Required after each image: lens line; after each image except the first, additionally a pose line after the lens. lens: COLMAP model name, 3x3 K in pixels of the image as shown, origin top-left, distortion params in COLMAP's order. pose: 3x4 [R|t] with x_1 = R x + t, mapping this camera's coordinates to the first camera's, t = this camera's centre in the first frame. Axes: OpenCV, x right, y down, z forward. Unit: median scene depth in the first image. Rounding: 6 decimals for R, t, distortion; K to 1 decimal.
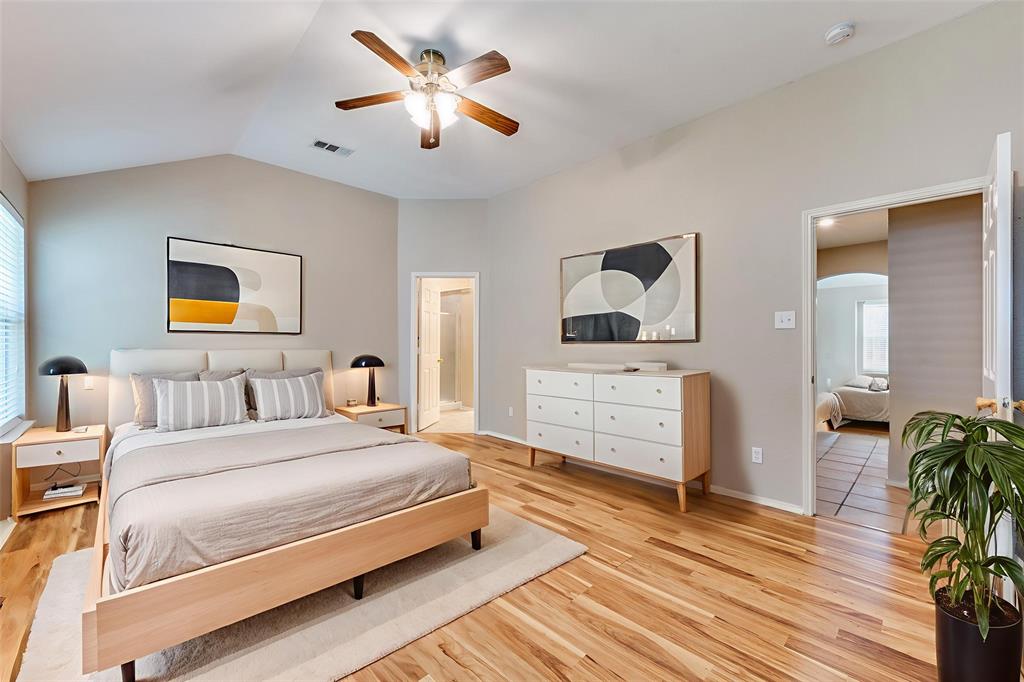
lens RADIAL K [[405.1, 0, 512.0], [0, 405.1, 341.0], [0, 0, 1]] dist [0.000887, 0.000304]
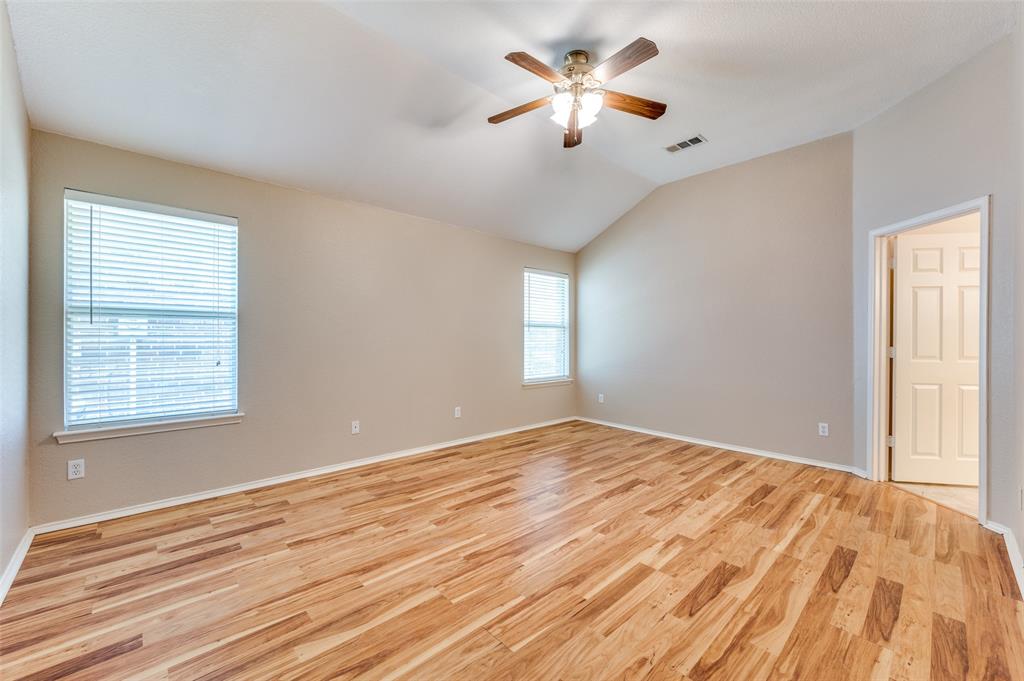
lens RADIAL K [[405.1, 0, 512.0], [0, 405.1, 340.5], [0, 0, 1]] dist [0.000887, 0.000304]
pose [[-0.015030, 0.003978, -0.999879, 0.905923], [-0.002059, 0.999990, 0.004009, 0.007901], [0.999885, 0.002119, -0.015022, 0.939522]]
